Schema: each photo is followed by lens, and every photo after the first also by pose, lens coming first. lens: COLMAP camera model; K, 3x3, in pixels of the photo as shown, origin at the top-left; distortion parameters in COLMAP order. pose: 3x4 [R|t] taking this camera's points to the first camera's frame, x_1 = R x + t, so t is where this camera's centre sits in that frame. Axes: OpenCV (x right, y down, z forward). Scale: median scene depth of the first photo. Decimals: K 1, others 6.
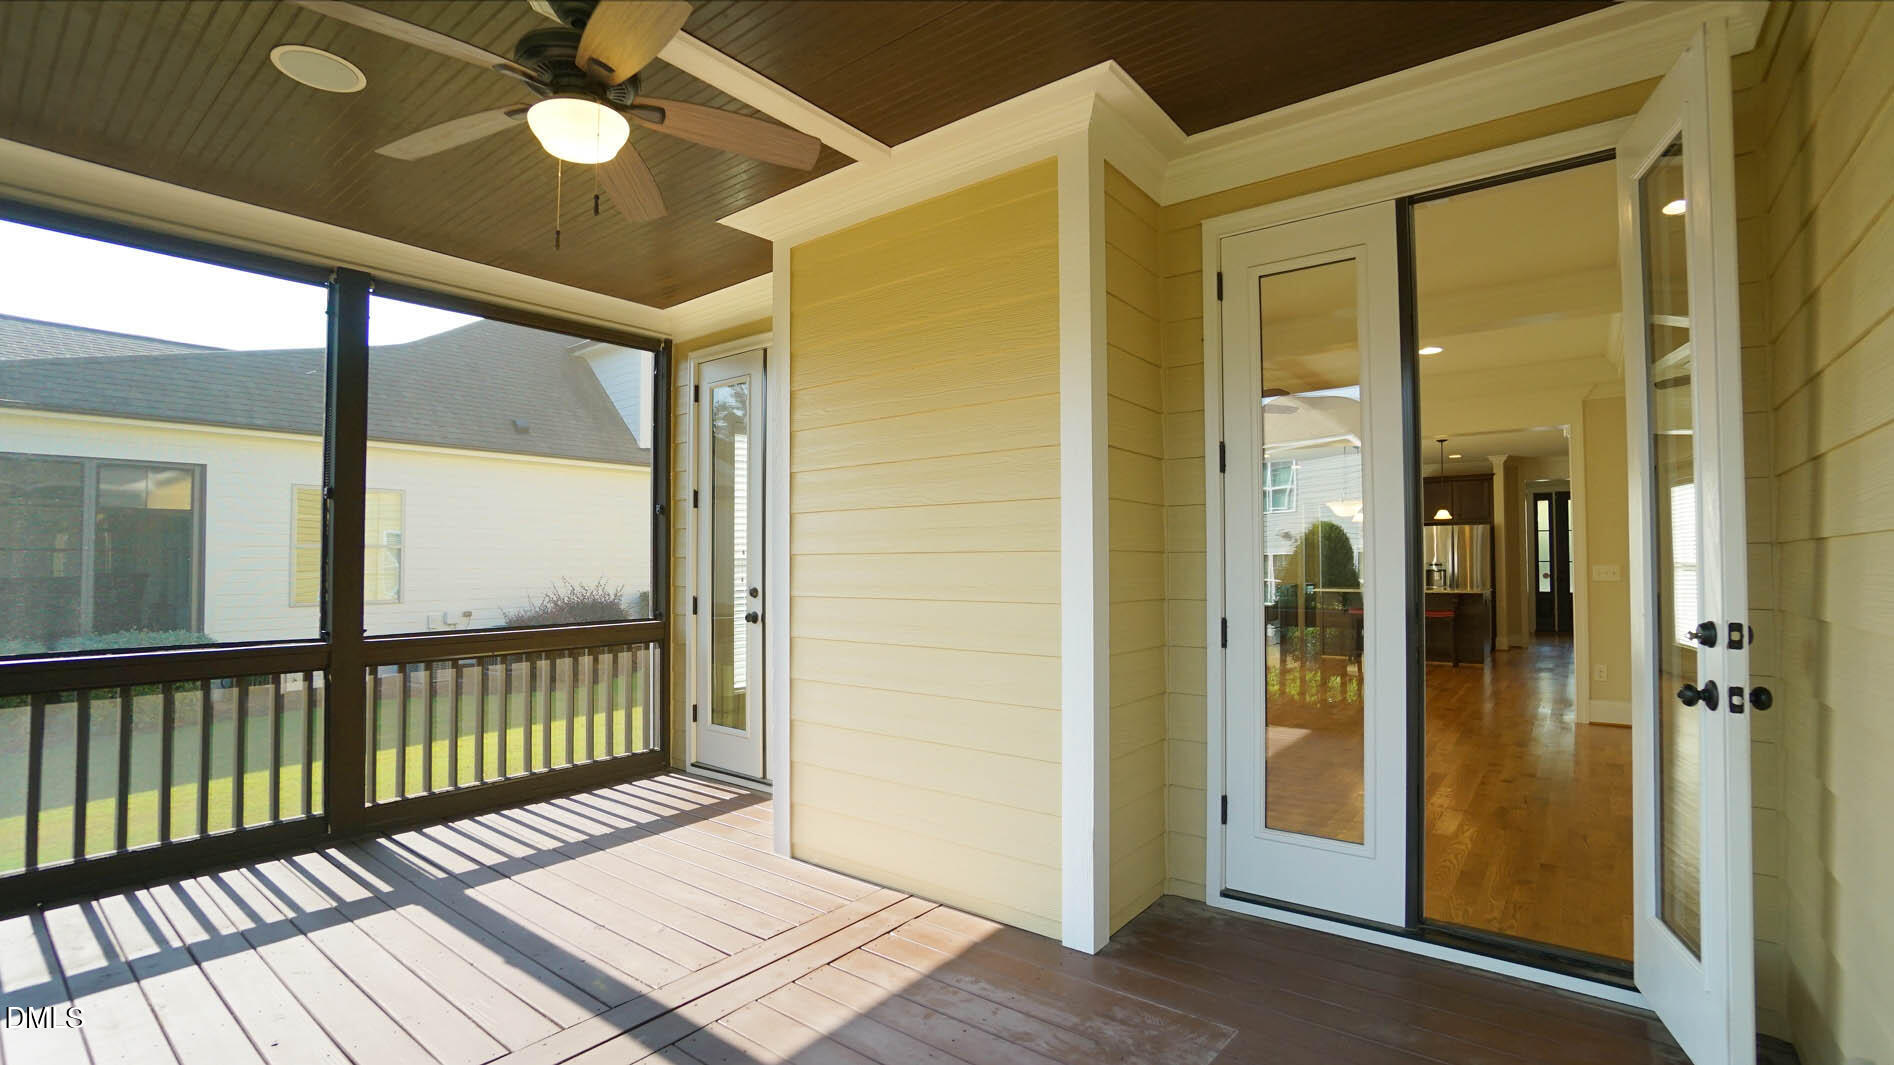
lens RADIAL K [[854.7, 0, 947.0], [0, 854.7, 532.5], [0, 0, 1]] dist [-0.002279, -0.000261]
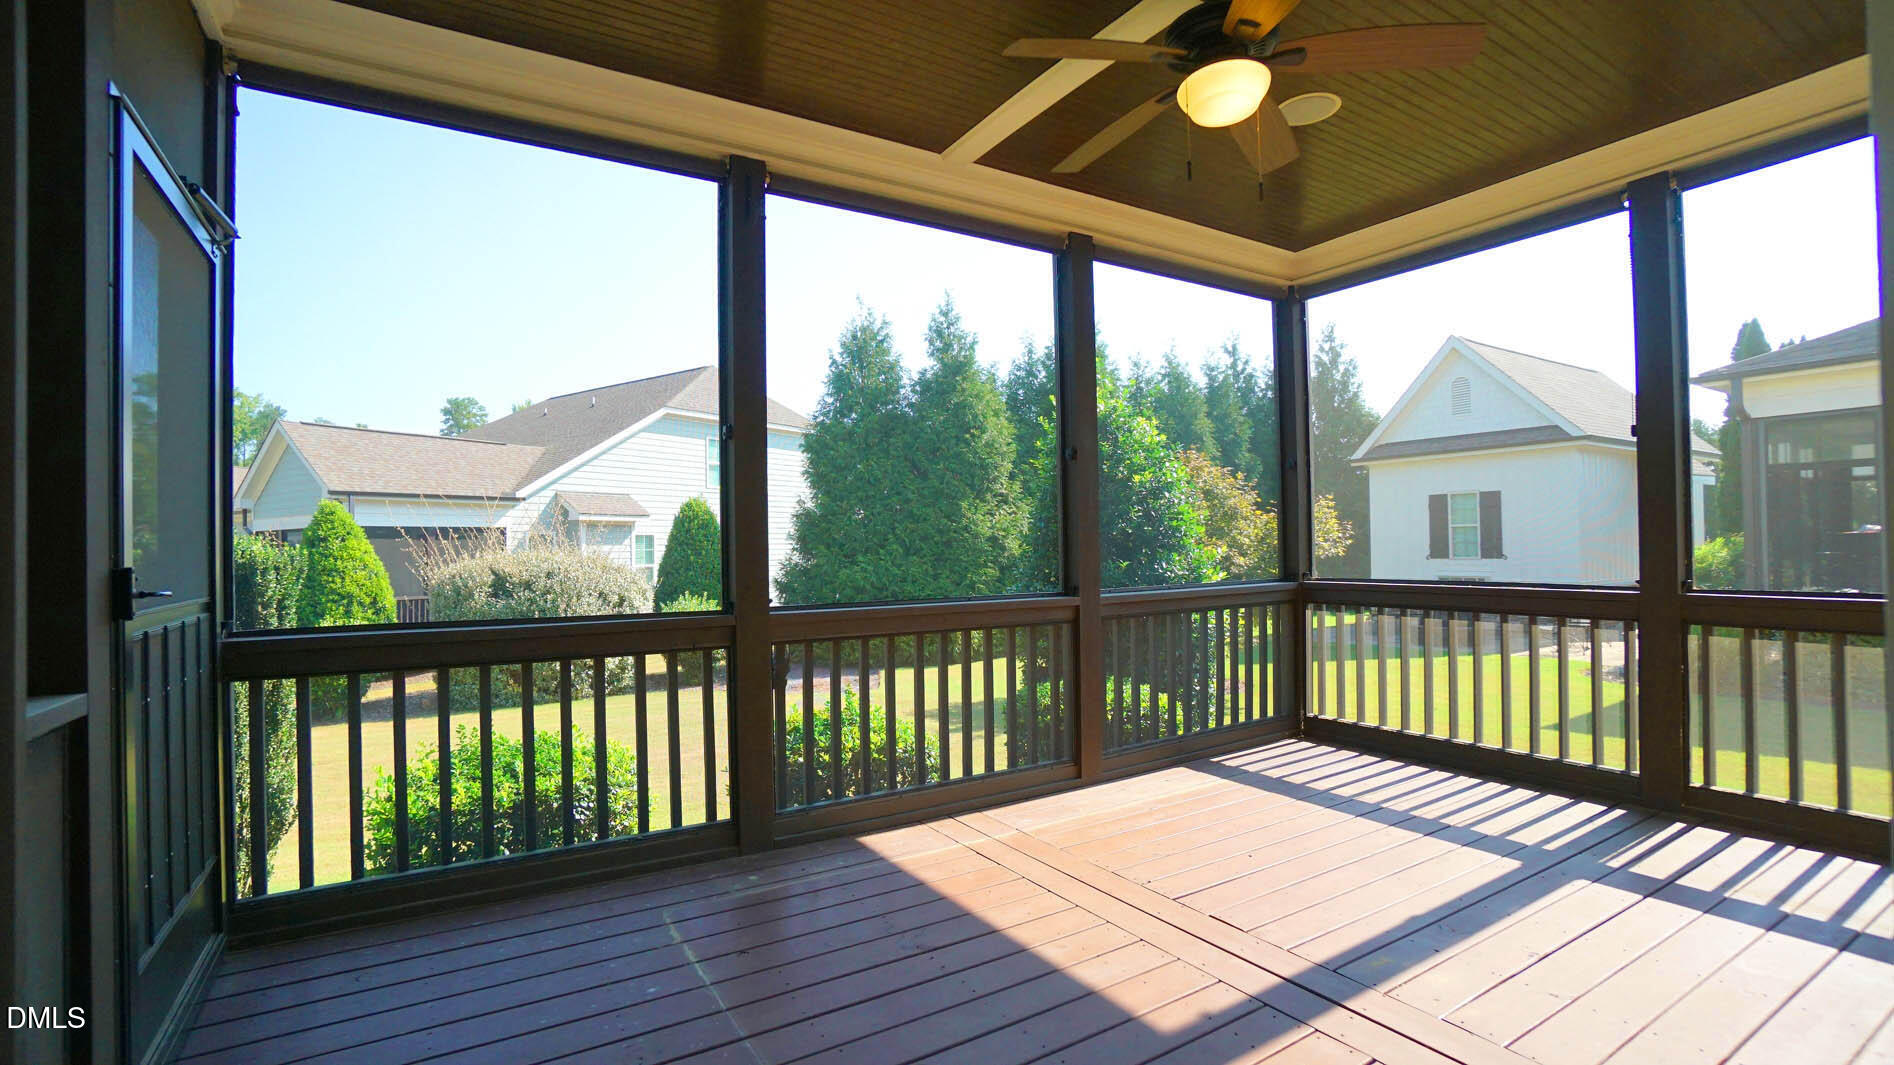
lens RADIAL K [[854.7, 0, 947.0], [0, 854.7, 532.5], [0, 0, 1]] dist [-0.002279, -0.000261]
pose [[-0.321530, 0.000622, -0.946899, 0.543602], [0.054729, 0.998340, -0.017928, 0.037508], [0.945316, -0.057588, -0.321031, 0.738317]]
